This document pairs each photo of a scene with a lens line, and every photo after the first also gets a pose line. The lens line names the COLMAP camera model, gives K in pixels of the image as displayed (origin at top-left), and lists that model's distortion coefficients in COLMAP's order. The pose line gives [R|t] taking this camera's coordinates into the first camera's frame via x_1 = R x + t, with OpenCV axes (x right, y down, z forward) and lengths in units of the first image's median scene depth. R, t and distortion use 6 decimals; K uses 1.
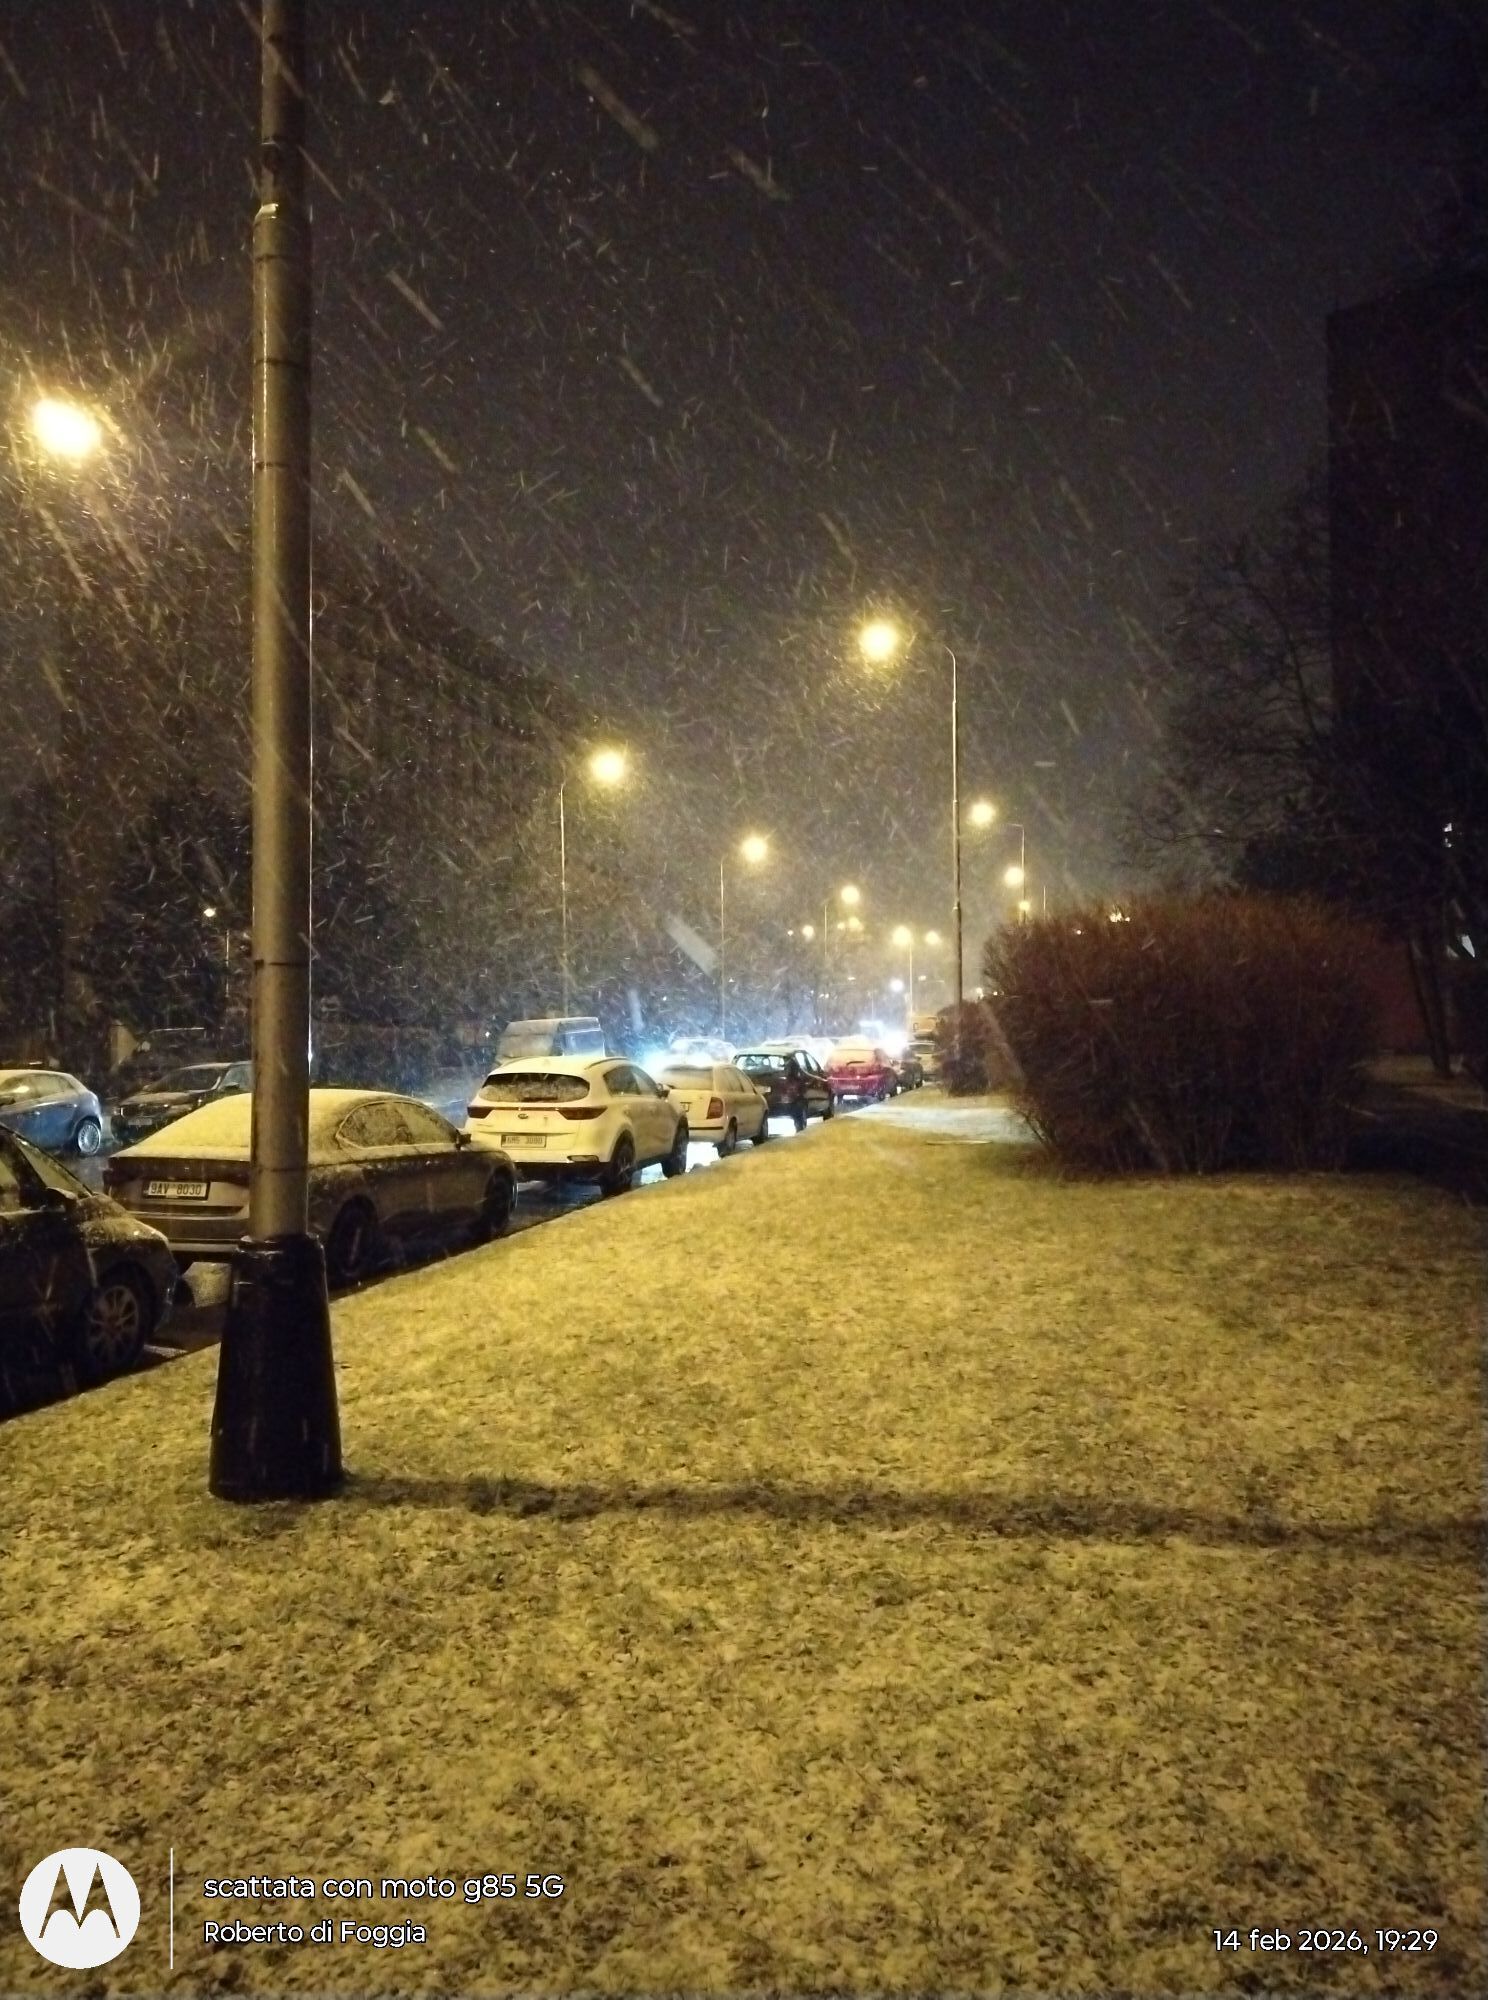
lens RADIAL K [[1494.3, 0, 754.0], [0, 1494.3, 968.9], [0, 0, 1]] dist [0.089323, -0.090196]
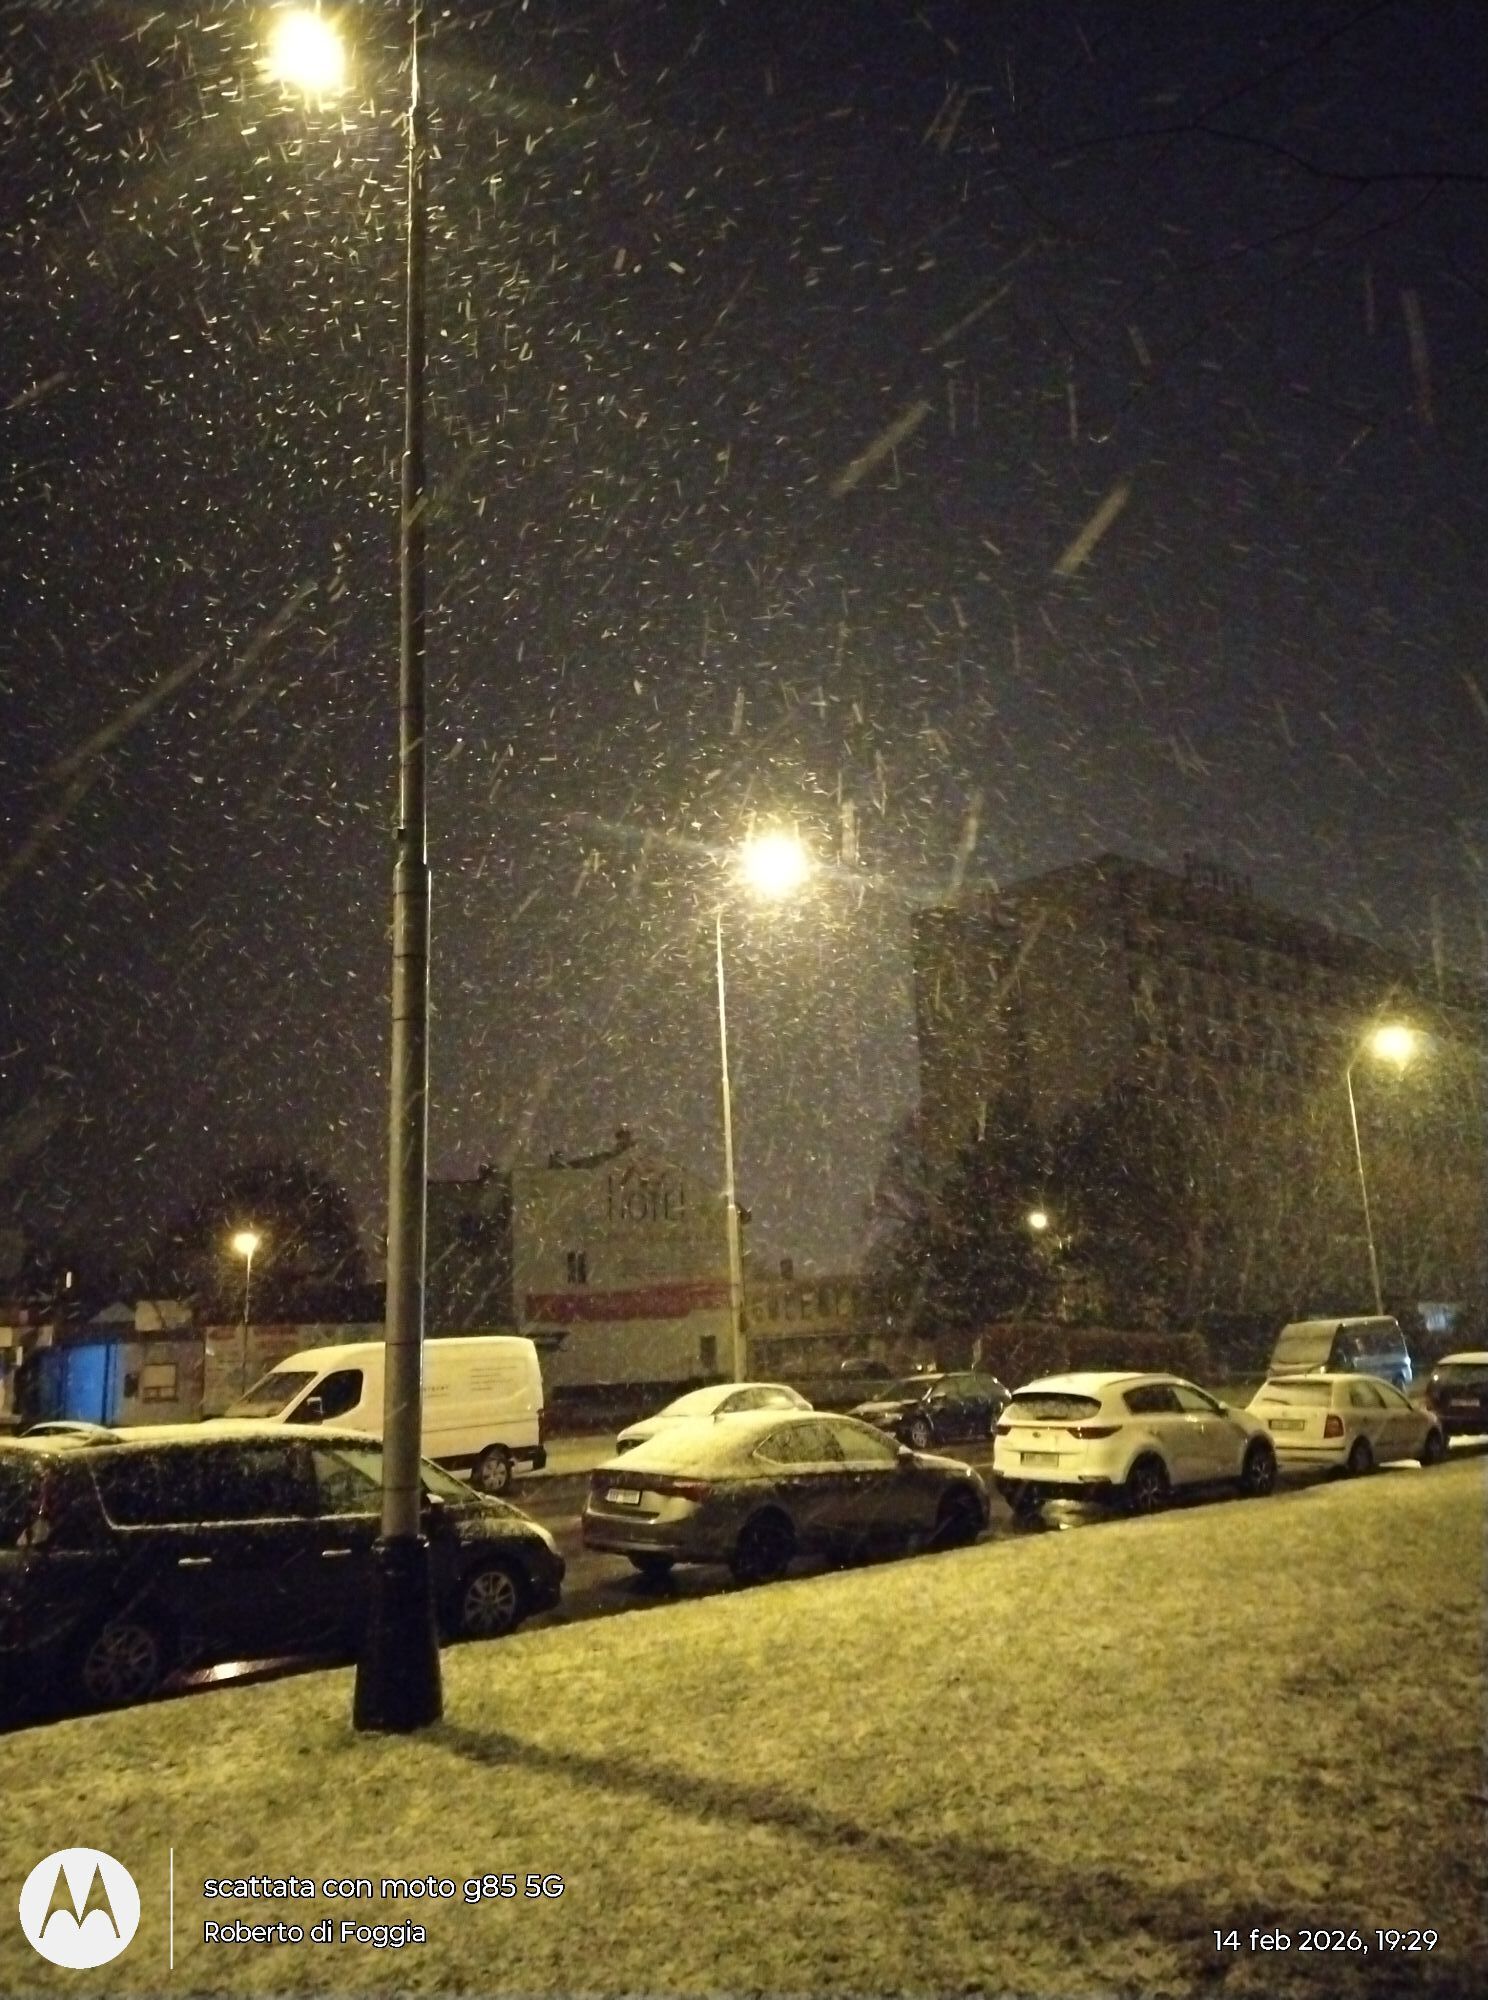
lens RADIAL K [[1494.3, 0, 754.0], [0, 1494.3, 968.9], [0, 0, 1]] dist [0.089323, -0.090196]
pose [[0.828248, -0.157582, -0.537748, 0.394967], [0.052117, 0.977148, -0.206073, -0.017580], [0.557933, 0.142654, 0.817533, -0.035069]]
